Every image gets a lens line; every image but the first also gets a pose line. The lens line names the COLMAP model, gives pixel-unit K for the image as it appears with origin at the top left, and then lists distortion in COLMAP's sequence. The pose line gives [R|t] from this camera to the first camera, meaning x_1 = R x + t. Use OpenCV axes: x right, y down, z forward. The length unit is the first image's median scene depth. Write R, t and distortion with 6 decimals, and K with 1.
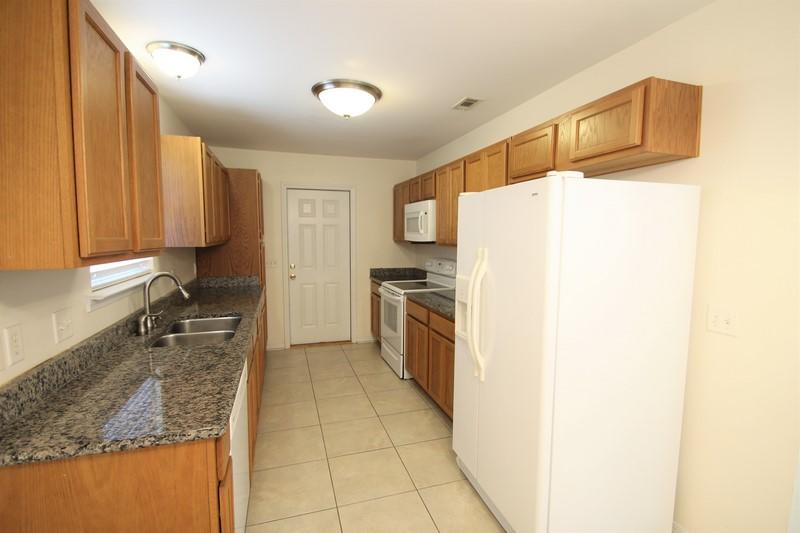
lens RADIAL K [[380.9, 0, 400.0], [0, 380.9, 266.5], [0, 0, 1]] dist [-0.028577, -0.000158]
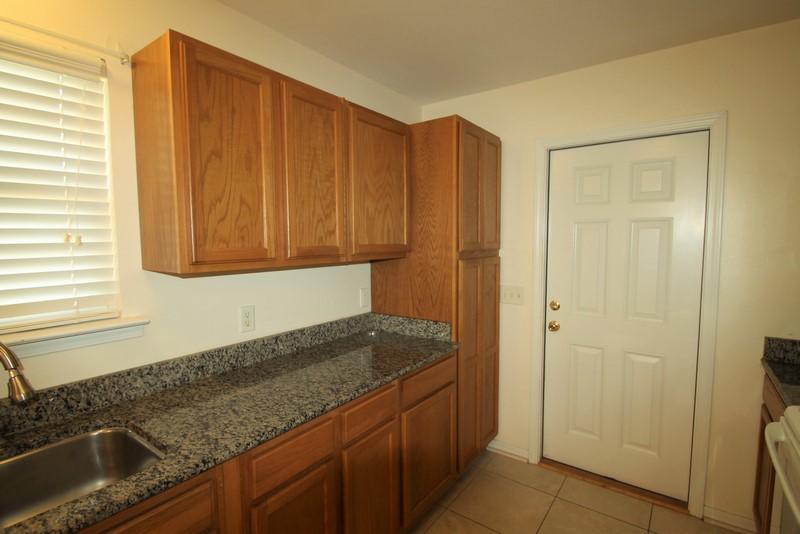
lens RADIAL K [[380.9, 0, 400.0], [0, 380.9, 267.0], [0, 0, 1]] dist [-0.028577, -0.000158]
pose [[0.580371, 0.051164, -0.812743, 0.000900], [-0.064549, 0.997774, 0.016718, -0.055897], [0.811790, 0.042759, 0.582382, 0.648541]]
